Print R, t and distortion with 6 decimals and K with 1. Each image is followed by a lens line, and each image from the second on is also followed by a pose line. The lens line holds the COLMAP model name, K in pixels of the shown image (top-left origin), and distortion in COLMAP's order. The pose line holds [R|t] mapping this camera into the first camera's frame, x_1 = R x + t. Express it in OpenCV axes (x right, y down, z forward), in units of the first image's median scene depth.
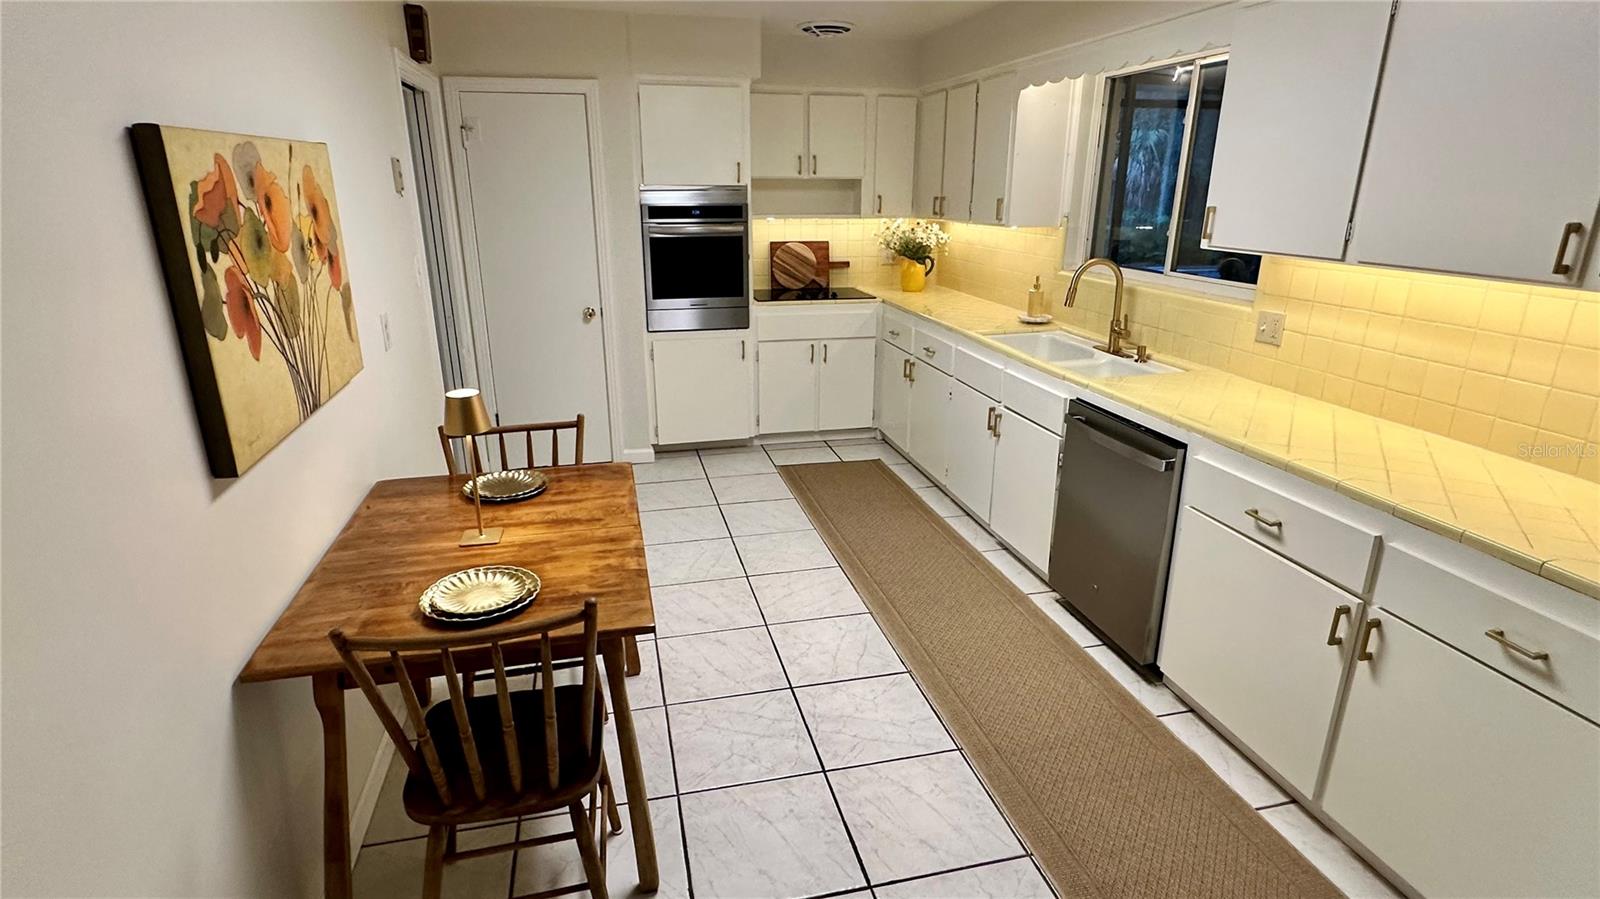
lens RADIAL K [[832.7, 0, 800.0], [0, 832.7, 449.5], [0, 0, 1]] dist [-0.003424, -0.000827]
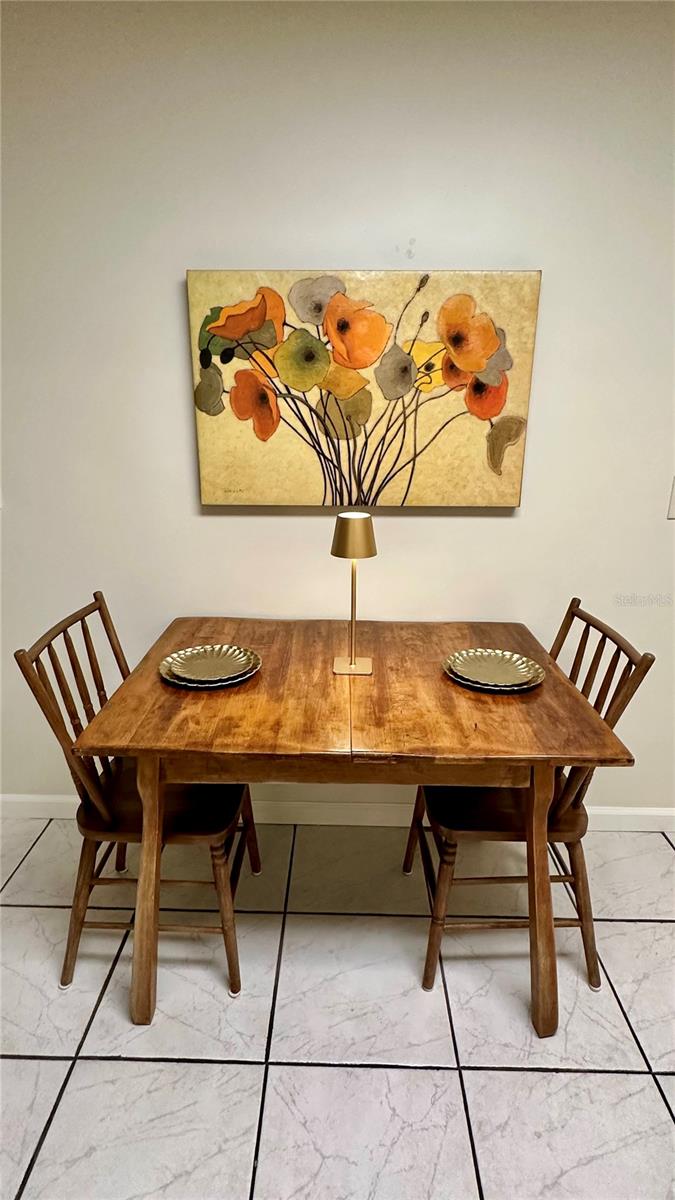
lens RADIAL K [[624.5, 0, 337.5], [0, 624.5, 600.0], [0, 0, 1]] dist [-0.003424, -0.000827]
pose [[-0.254799, 0.279237, -0.925799, 0.289836], [-0.310438, 0.883101, 0.351798, -0.224677], [0.915809, 0.377041, -0.138328, 1.095716]]
